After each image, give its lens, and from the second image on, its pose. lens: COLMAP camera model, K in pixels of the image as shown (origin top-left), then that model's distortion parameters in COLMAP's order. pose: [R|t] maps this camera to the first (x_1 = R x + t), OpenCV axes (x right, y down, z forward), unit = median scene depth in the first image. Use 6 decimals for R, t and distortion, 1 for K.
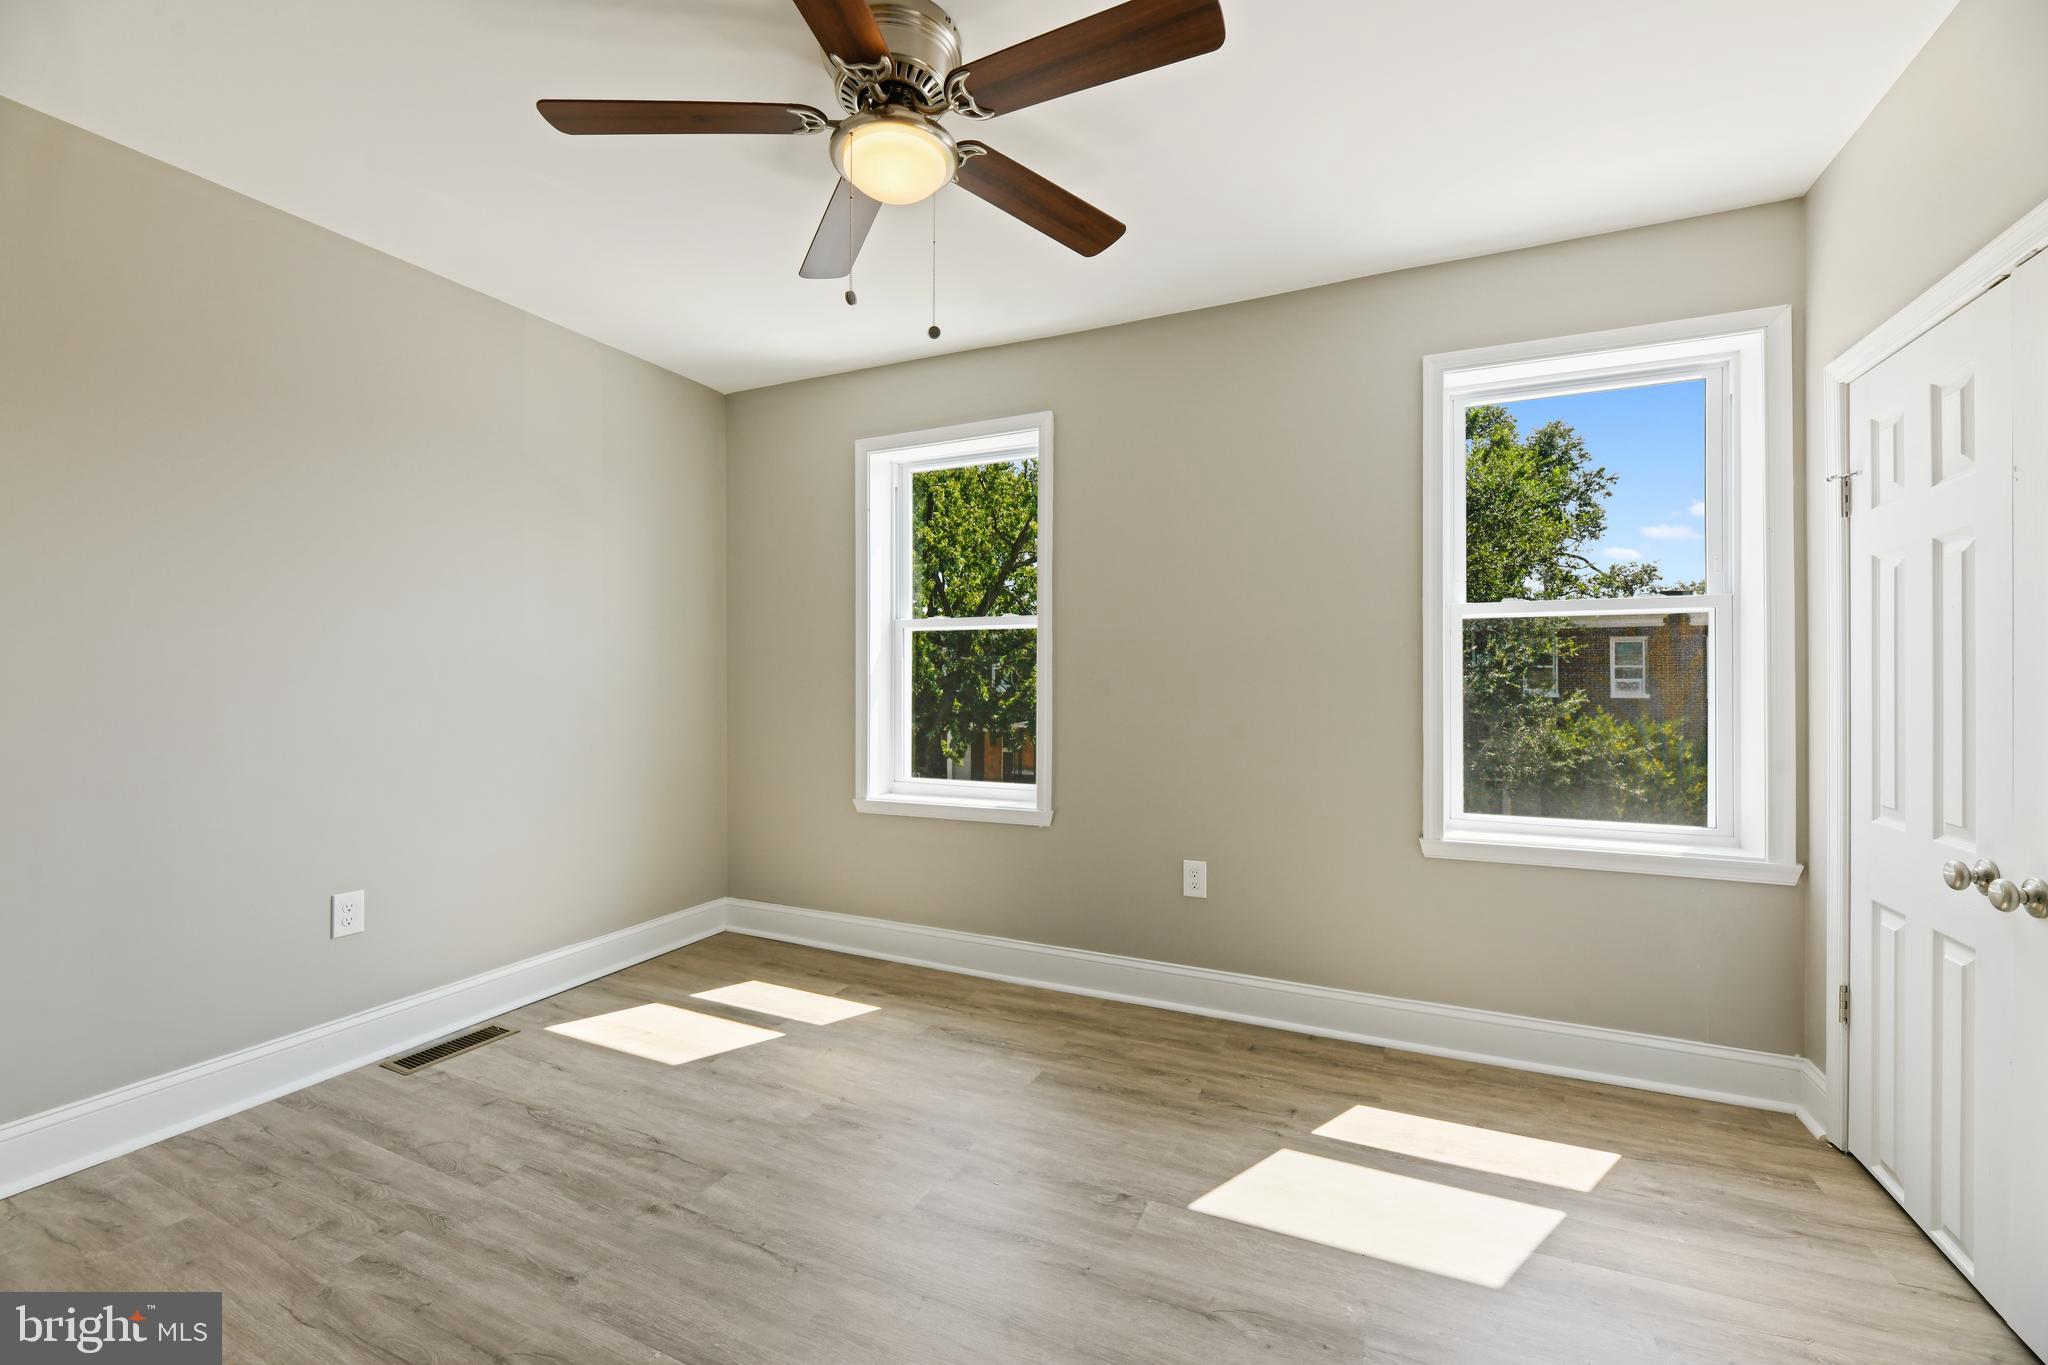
lens RADIAL K [[831.7, 0, 1031.2], [0, 831.7, 681.9], [0, 0, 1]] dist [-0.001879, -0.003135]
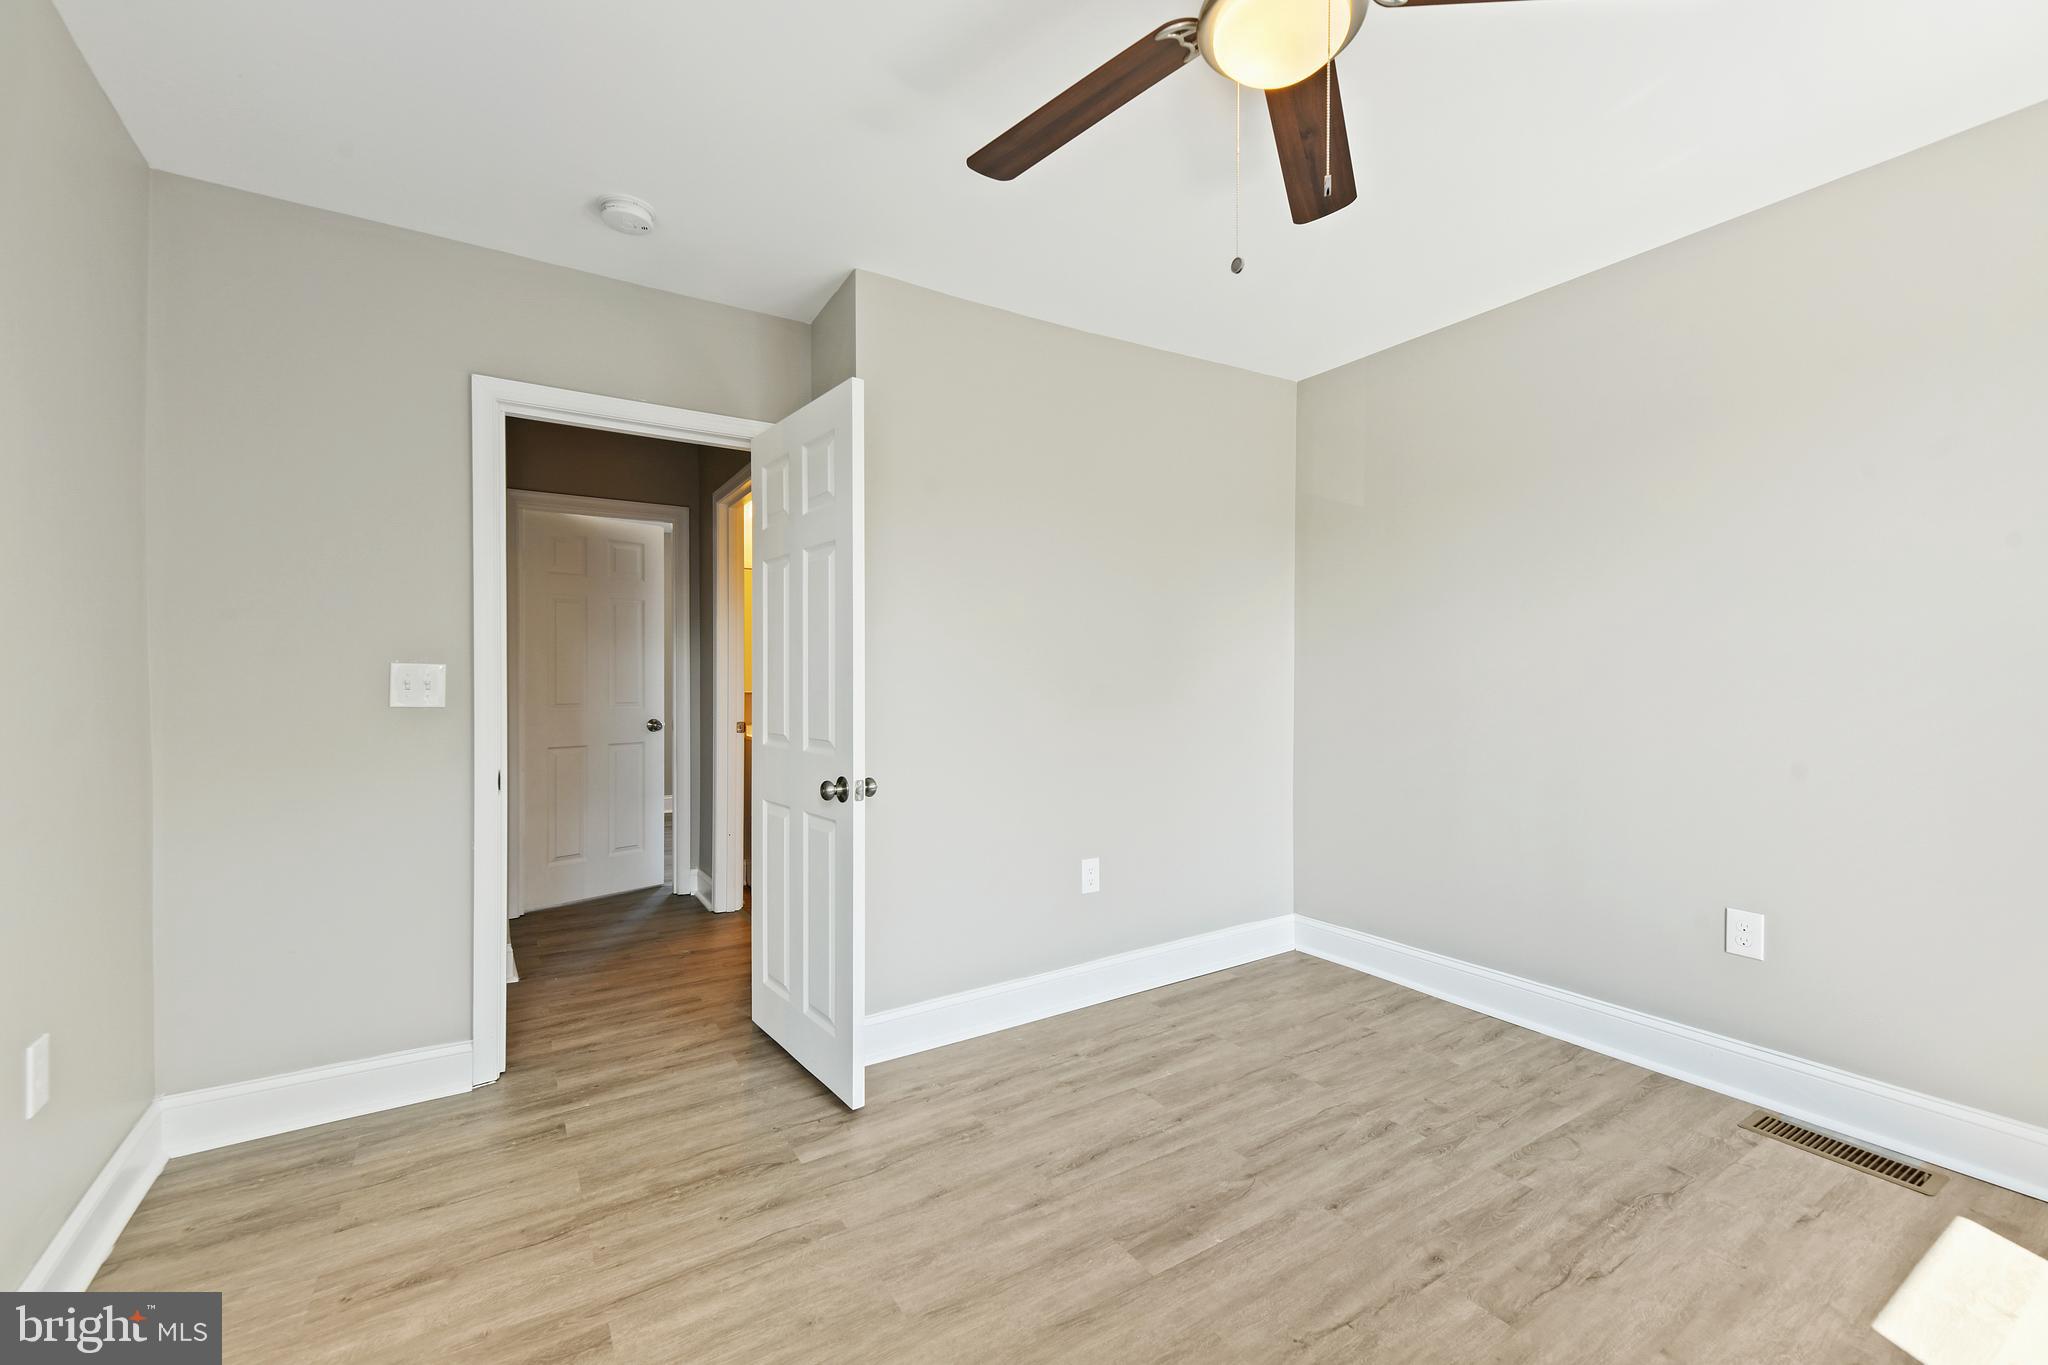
lens RADIAL K [[831.7, 0, 1009.6], [0, 831.7, 664.0], [0, 0, 1]] dist [-0.001879, -0.003135]
pose [[-0.546757, -0.011899, -0.837206, 0.489096], [-0.008203, 0.999927, -0.008854, -0.016631], [0.837251, 0.002027, -0.546815, 0.914349]]
